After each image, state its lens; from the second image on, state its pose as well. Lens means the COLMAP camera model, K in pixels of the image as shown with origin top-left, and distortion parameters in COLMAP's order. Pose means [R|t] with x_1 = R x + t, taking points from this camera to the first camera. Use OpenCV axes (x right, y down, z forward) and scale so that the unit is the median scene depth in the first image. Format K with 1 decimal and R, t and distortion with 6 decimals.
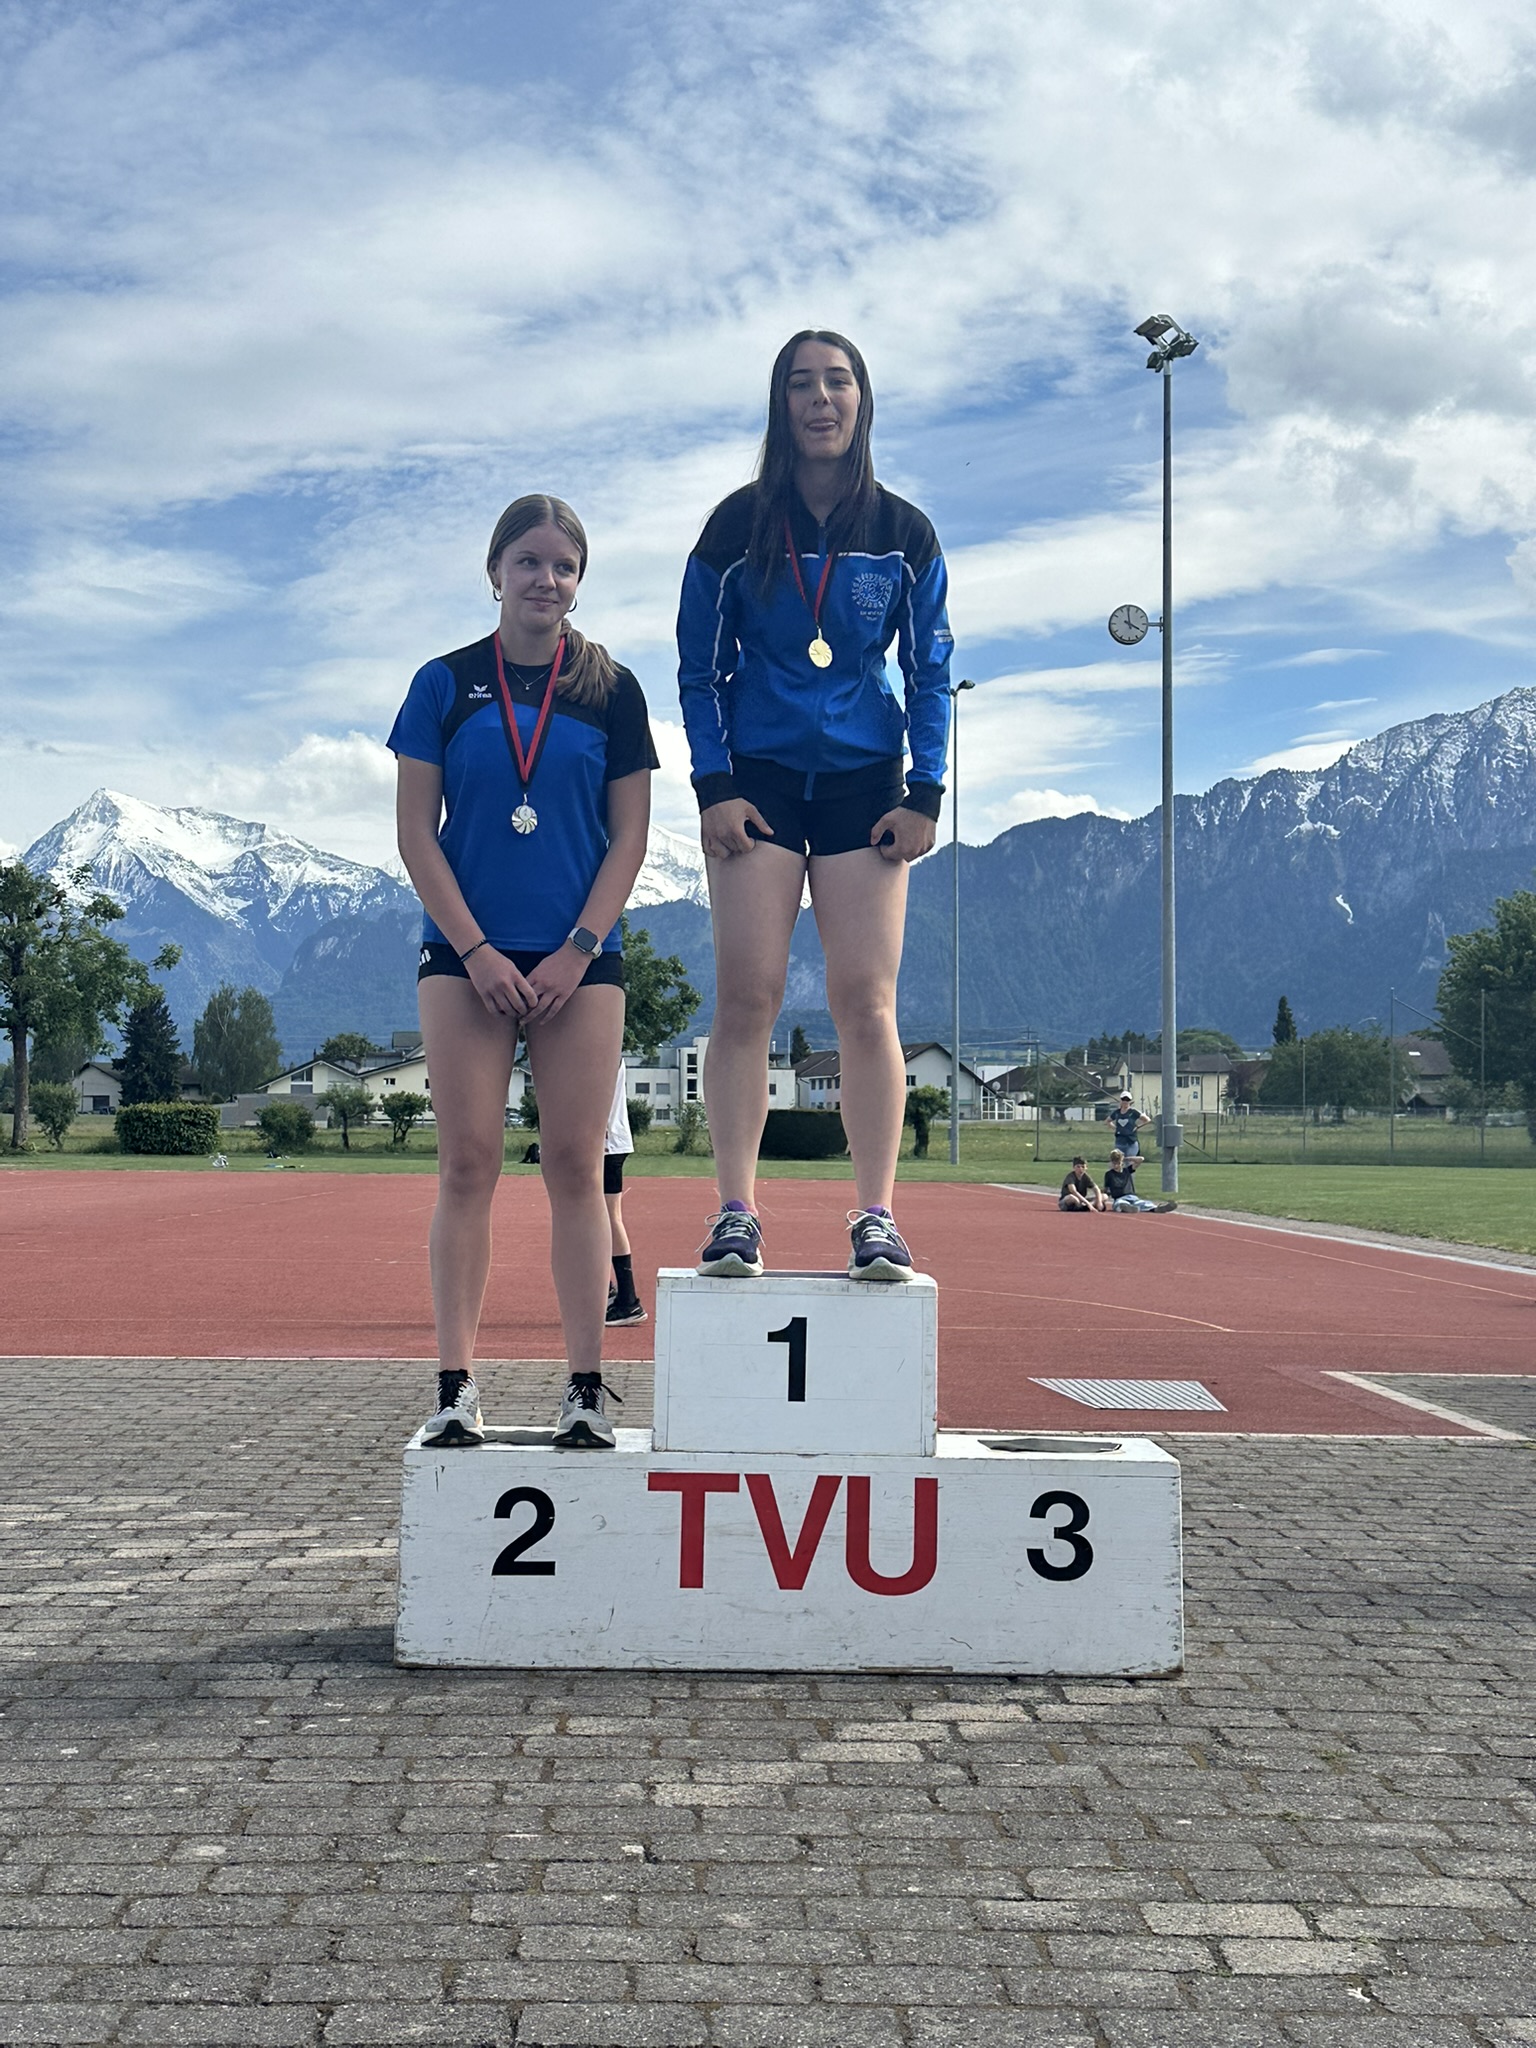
lens RADIAL K [[2781.3, 0, 762.6], [0, 2781.3, 1041.1], [0, 0, 1]] dist [0.182216, -0.287439]
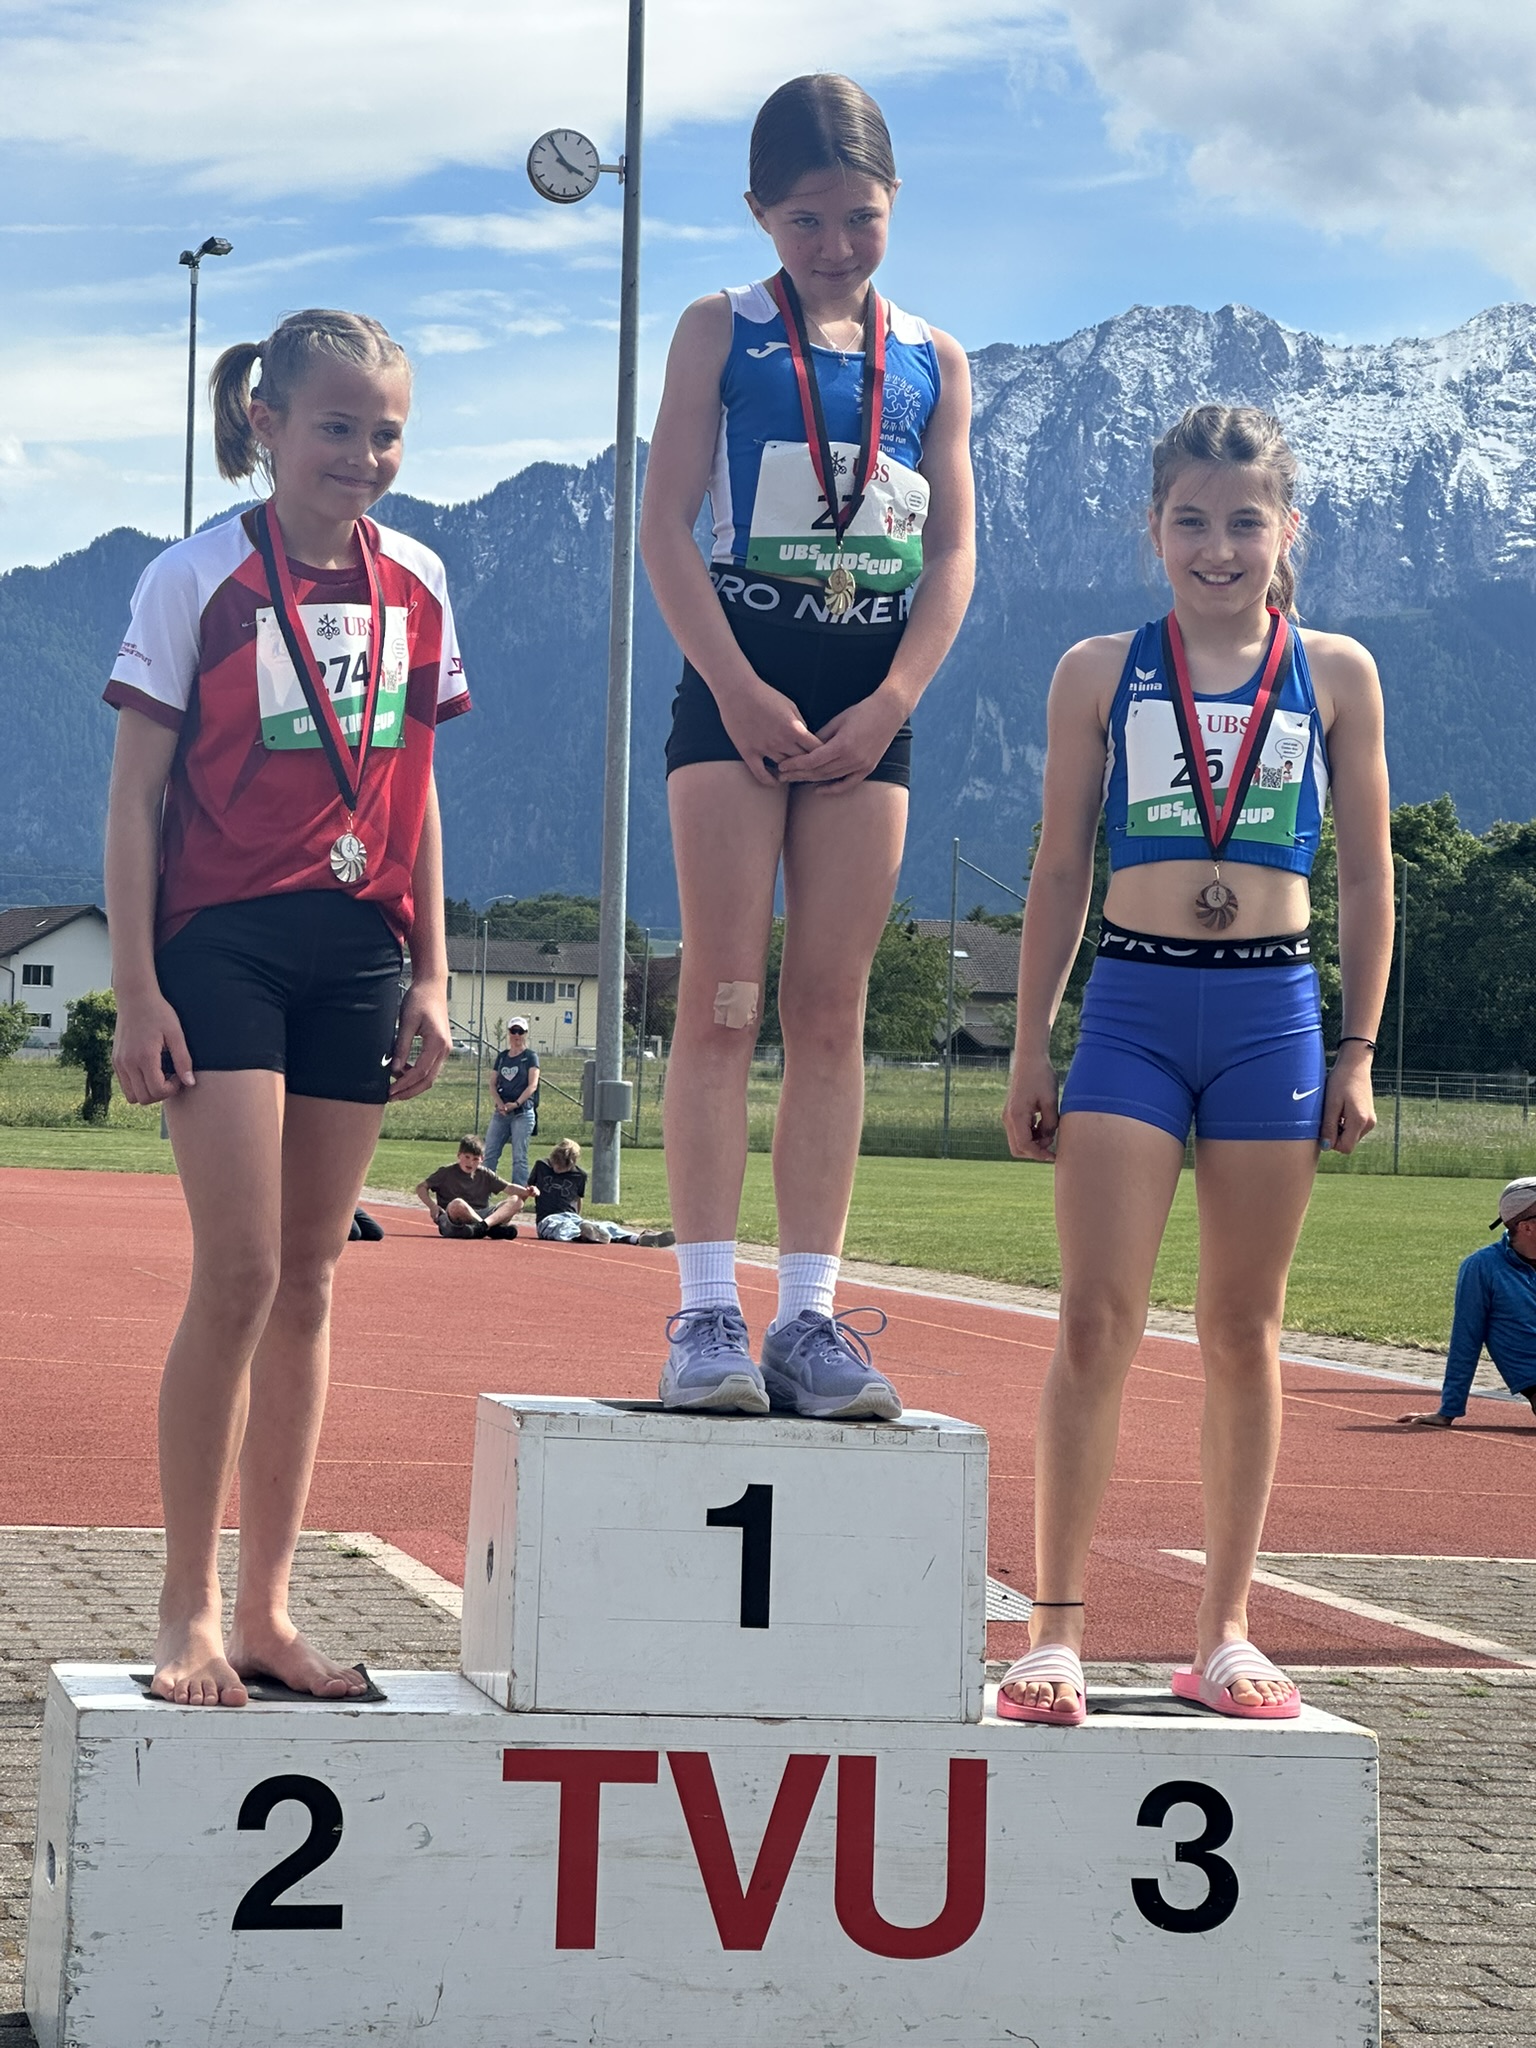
lens RADIAL K [[5222.8, 0, 767.7], [0, 5222.8, 985.0], [0, 0, 1]] dist [-0.180504, 6.747125]
pose [[0.978862, 0.030615, 0.202219, -0.182832], [-0.033866, 0.999347, 0.012635, -0.016722], [-0.201700, -0.019216, 0.979259, -0.057819]]
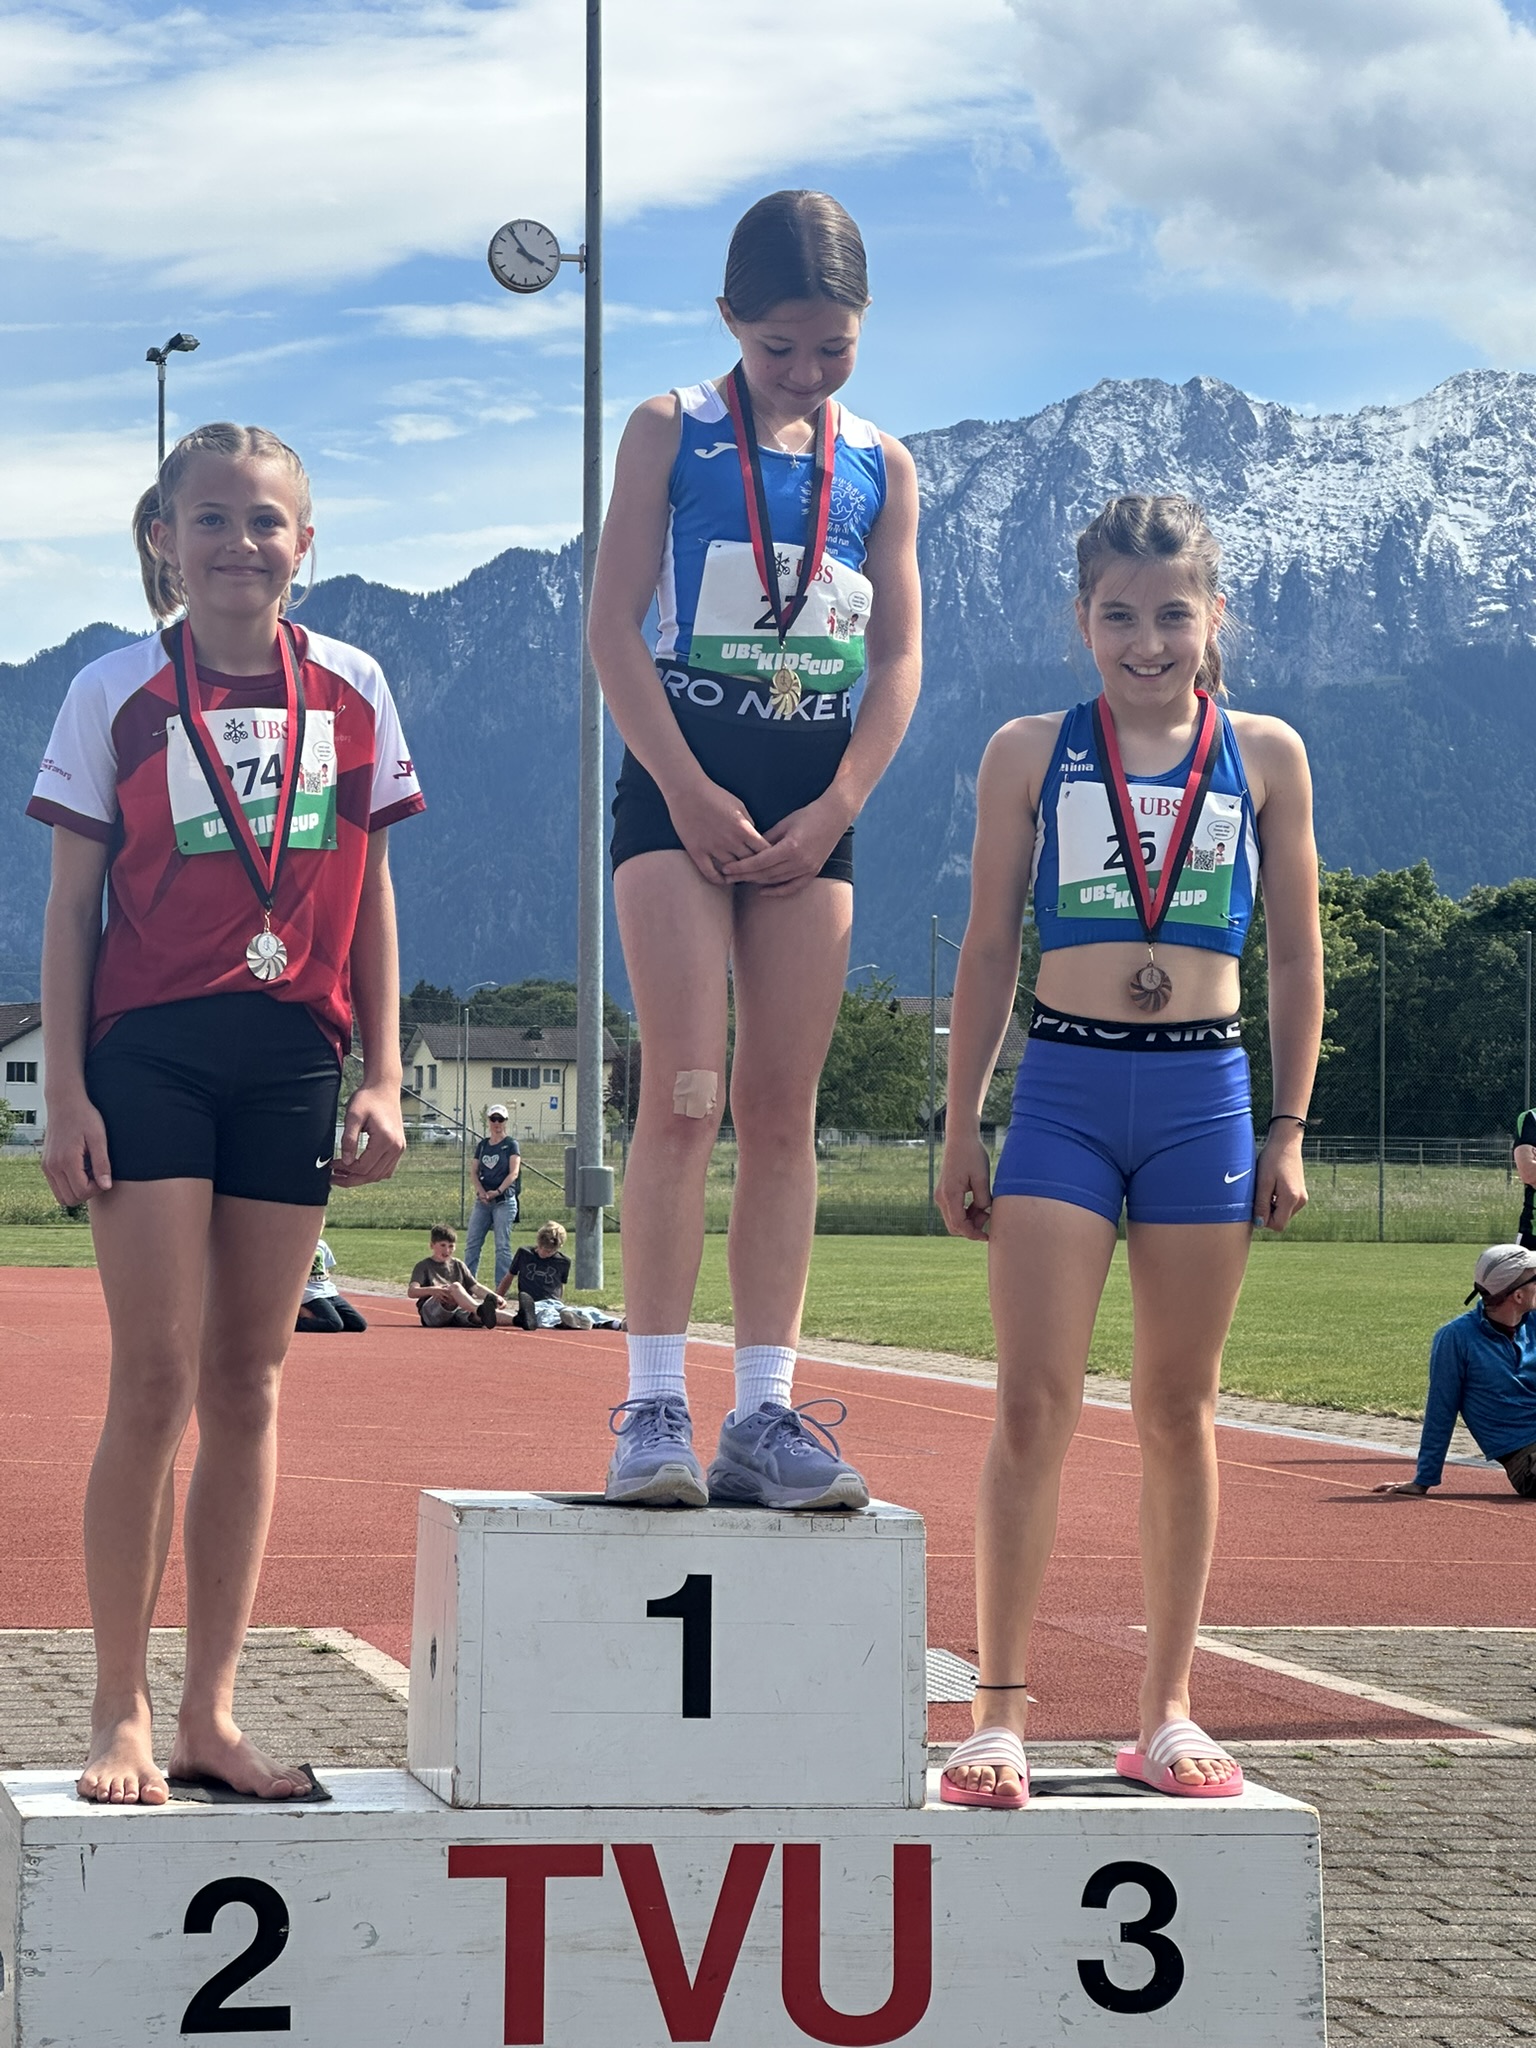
lens RADIAL K [[5222.8, 0, 767.7], [0, 5222.8, 985.0], [0, 0, 1]] dist [-0.180504, 6.747125]
pose [[0.978827, 0.011475, 0.204367, -0.173814], [-0.011171, 0.999934, -0.002642, -0.019762], [-0.204384, 0.000303, 0.978891, -0.068864]]
